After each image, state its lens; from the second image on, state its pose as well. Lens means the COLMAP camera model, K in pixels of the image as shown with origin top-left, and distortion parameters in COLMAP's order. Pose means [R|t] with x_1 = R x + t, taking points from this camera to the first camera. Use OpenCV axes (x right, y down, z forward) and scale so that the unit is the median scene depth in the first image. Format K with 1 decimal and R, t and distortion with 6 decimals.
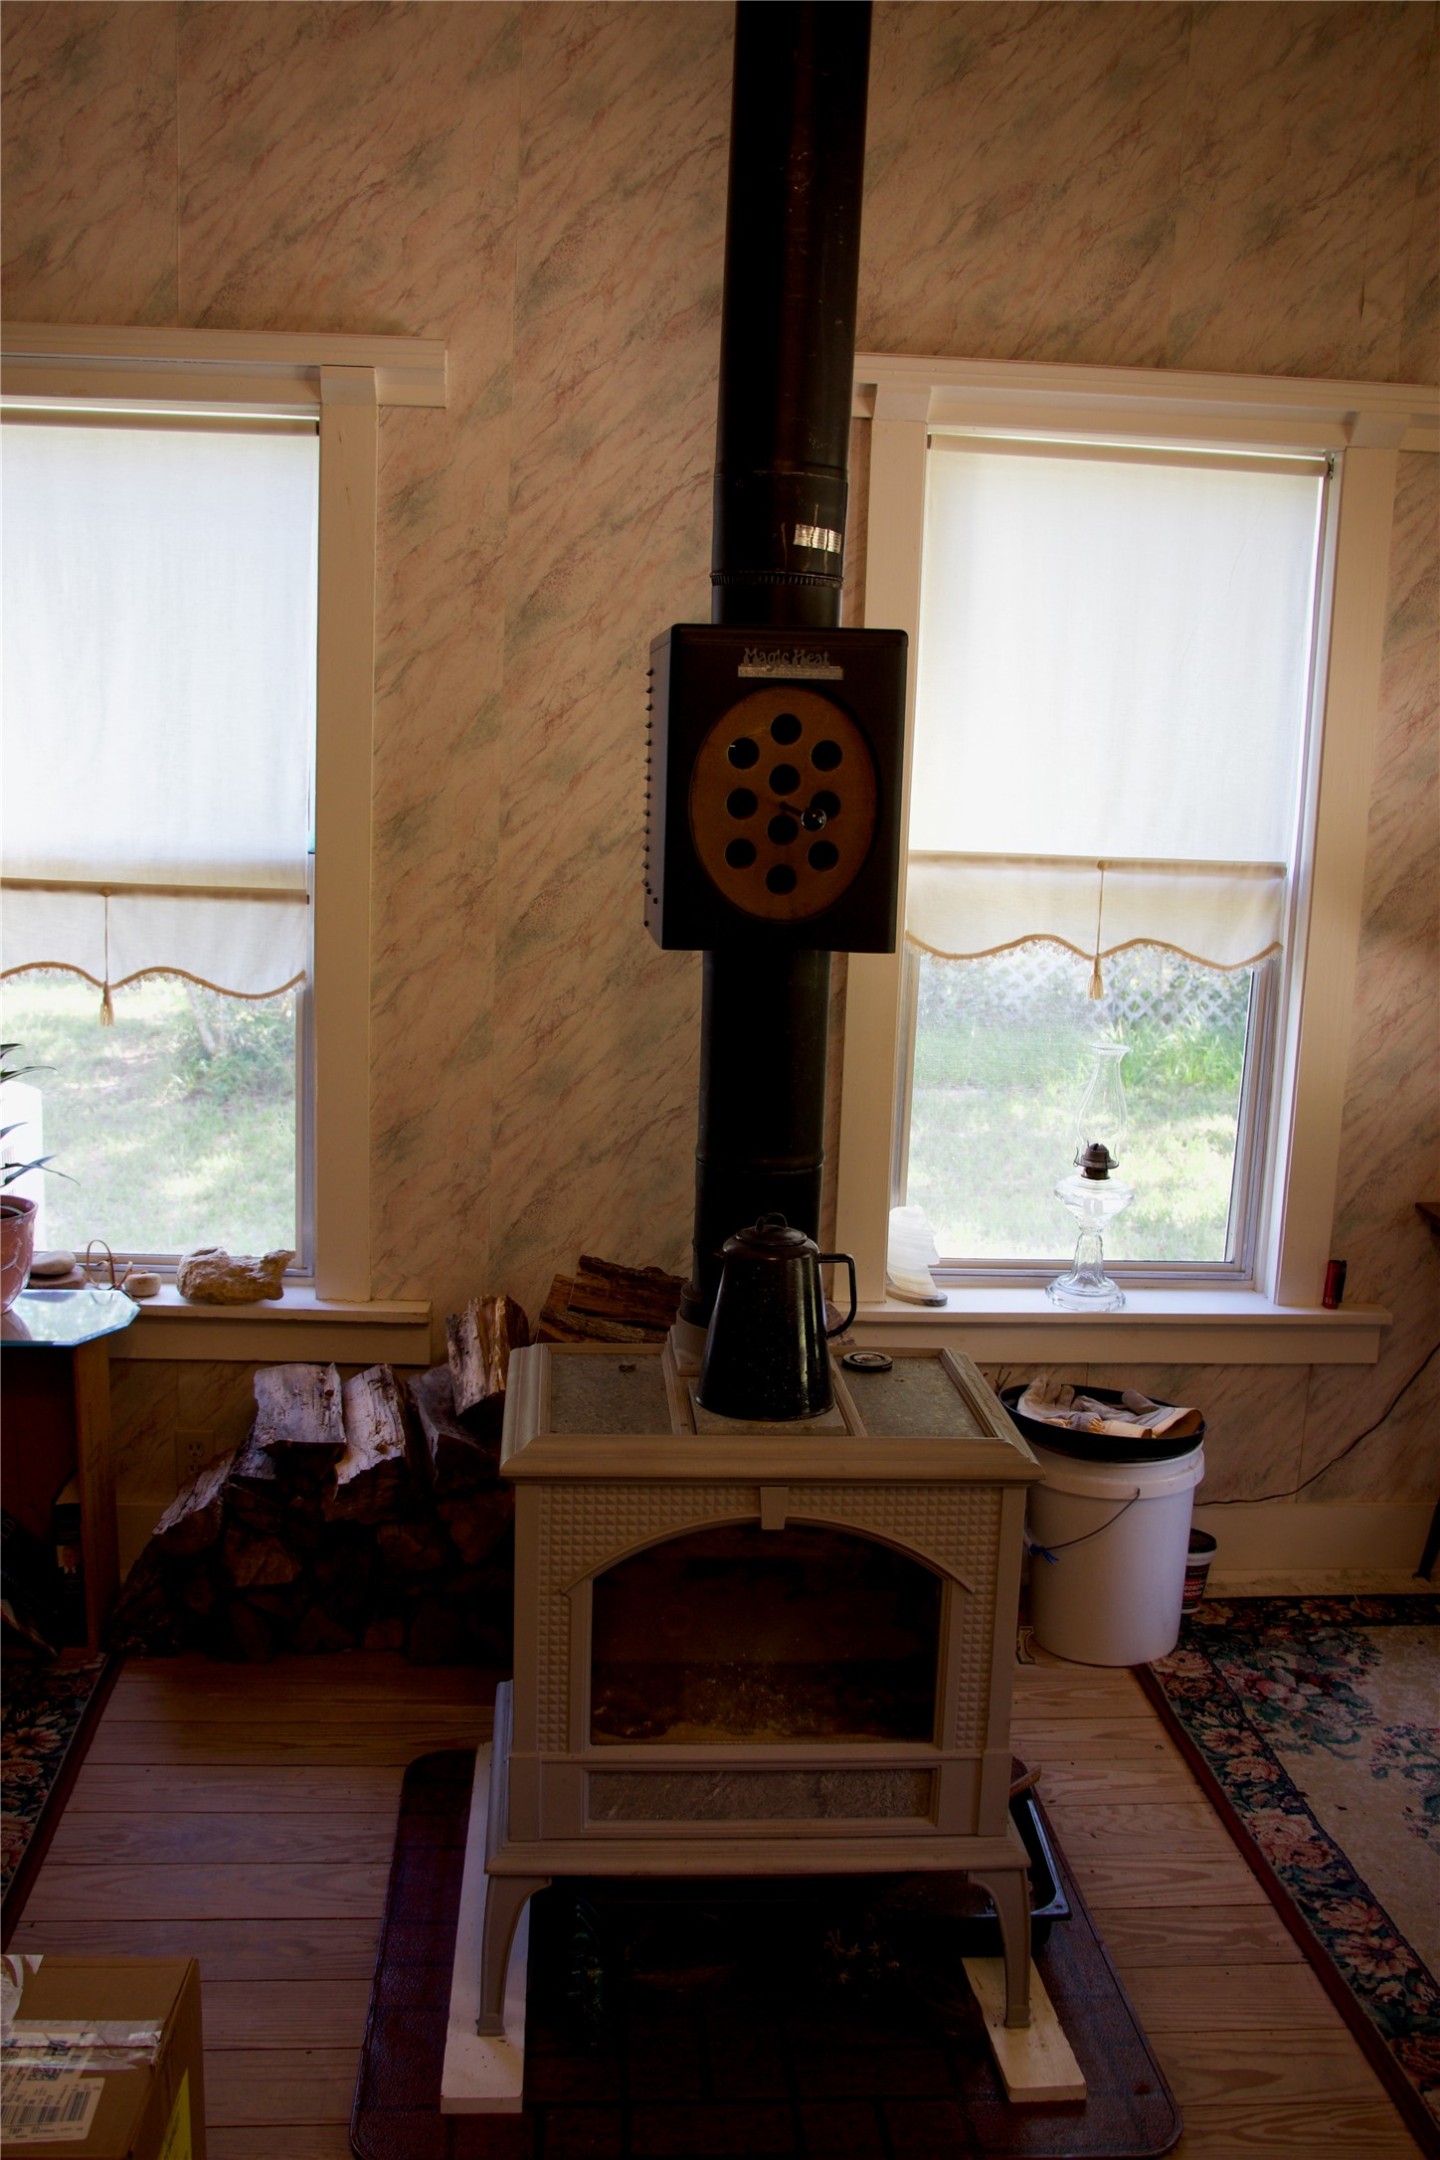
lens RADIAL K [[2053.9, 0, 714.3], [0, 2053.9, 1101.2], [0, 0, 1]] dist [-0.149968, 0.230978]
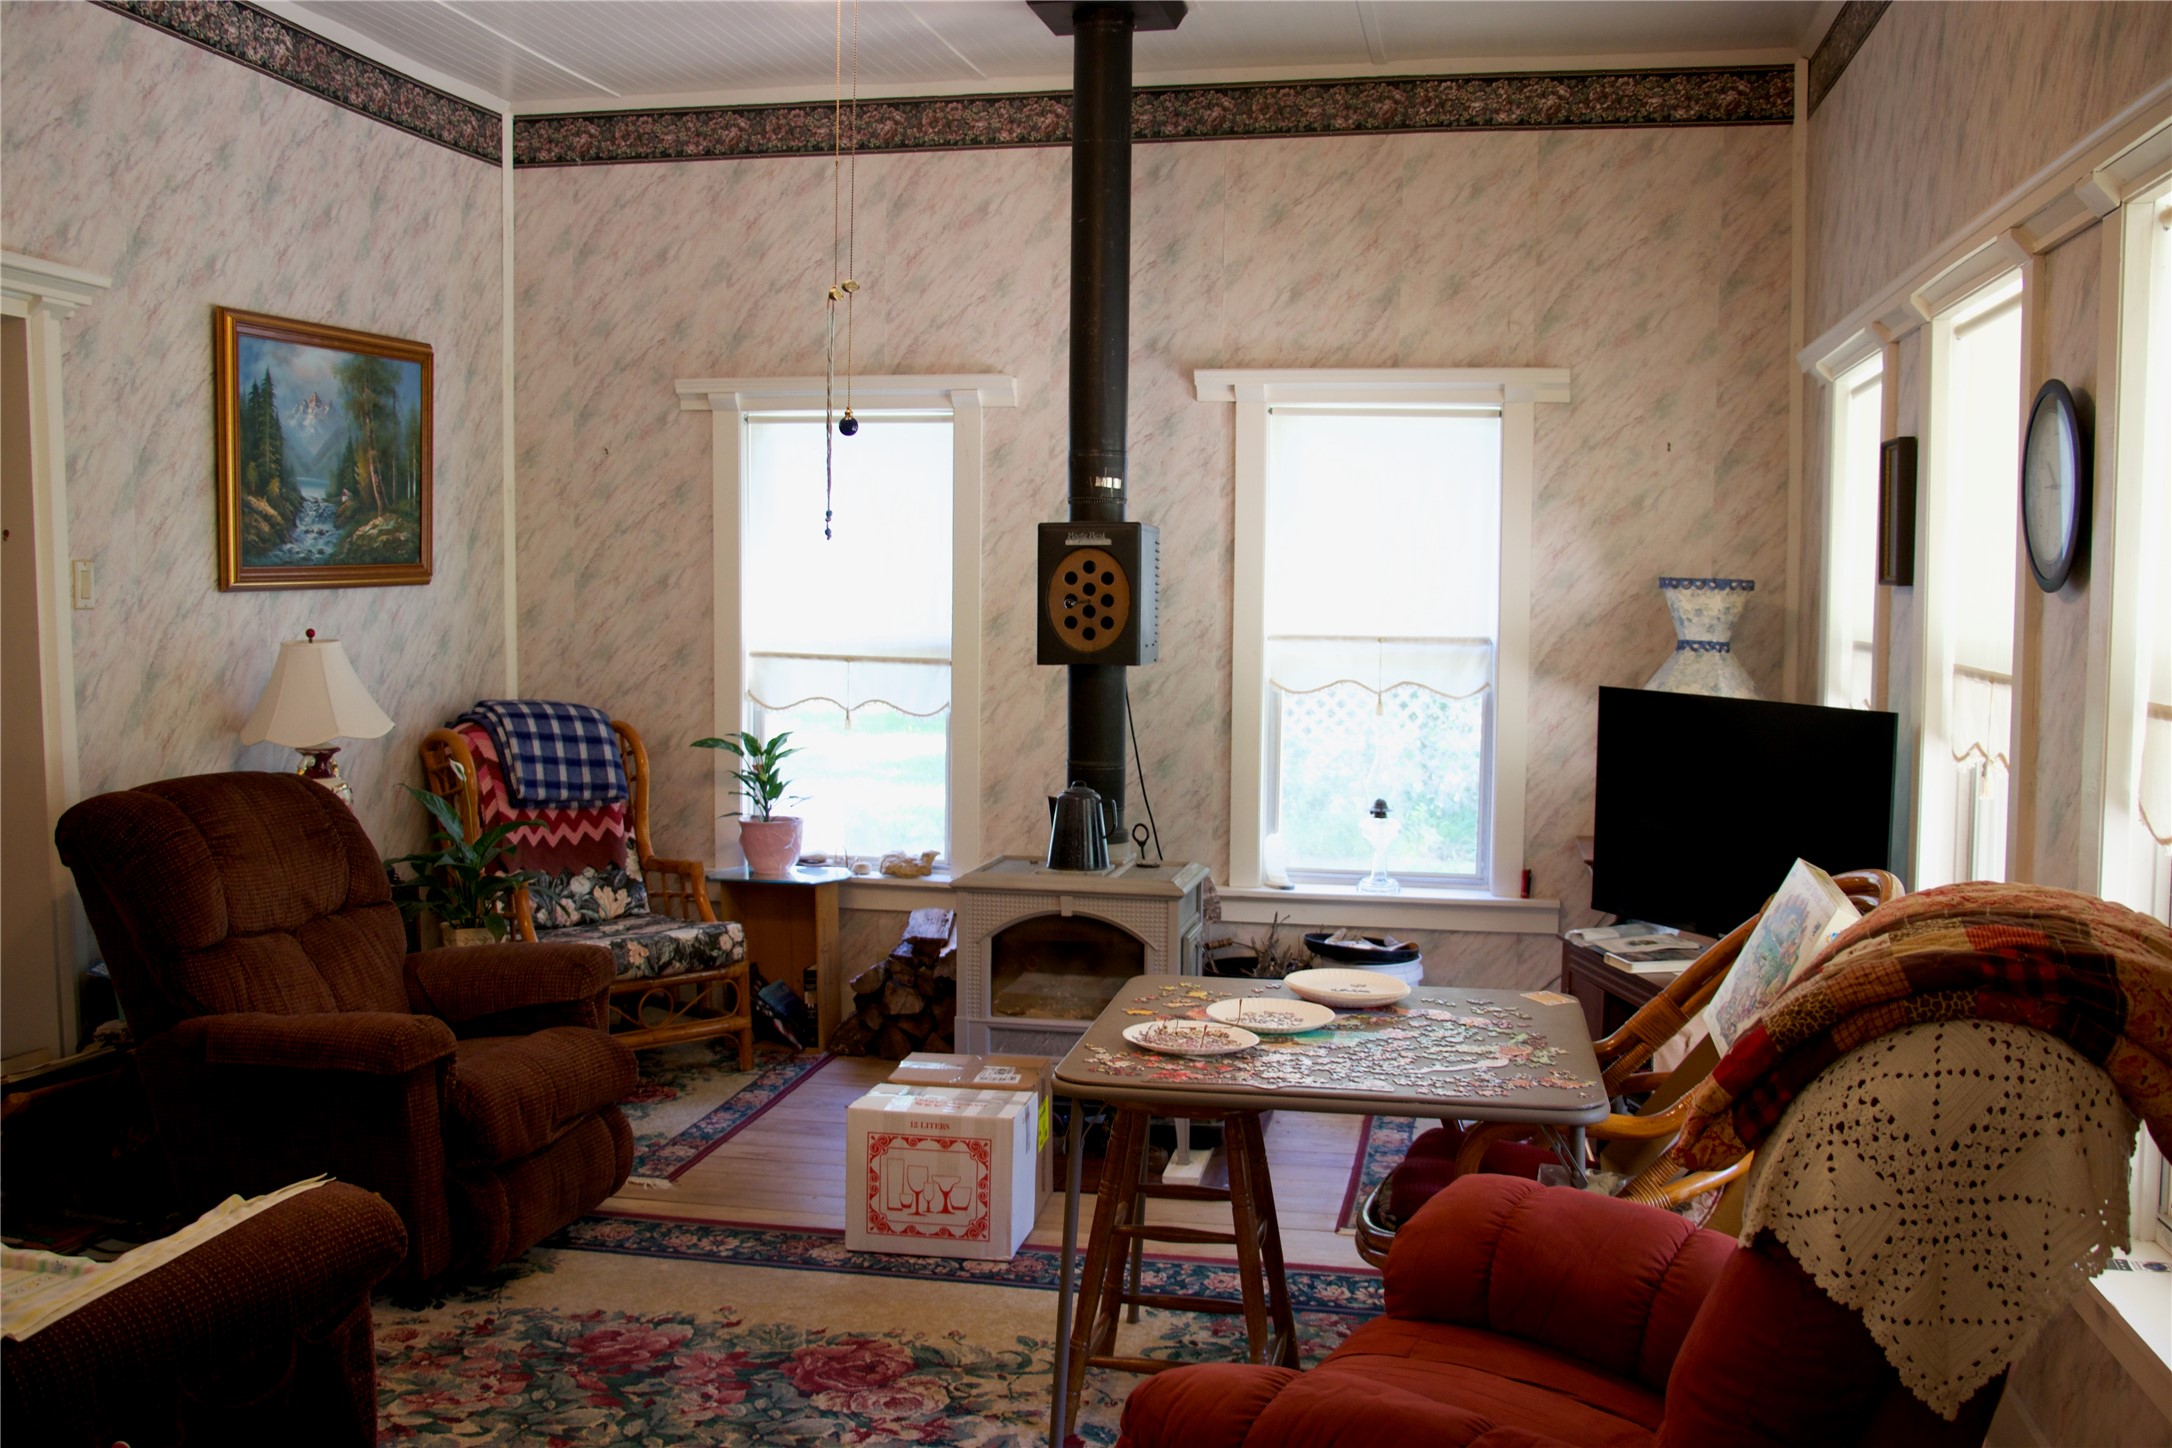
lens RADIAL K [[2065.3, 0, 1081.8], [0, 2065.3, 734.4], [0, 0, 1]] dist [-0.149968, 0.230978]
pose [[0.962638, -0.003357, -0.270770, 0.455696], [-0.025571, 0.994328, -0.103236, 0.168222], [0.269581, 0.106303, 0.957092, -0.825786]]
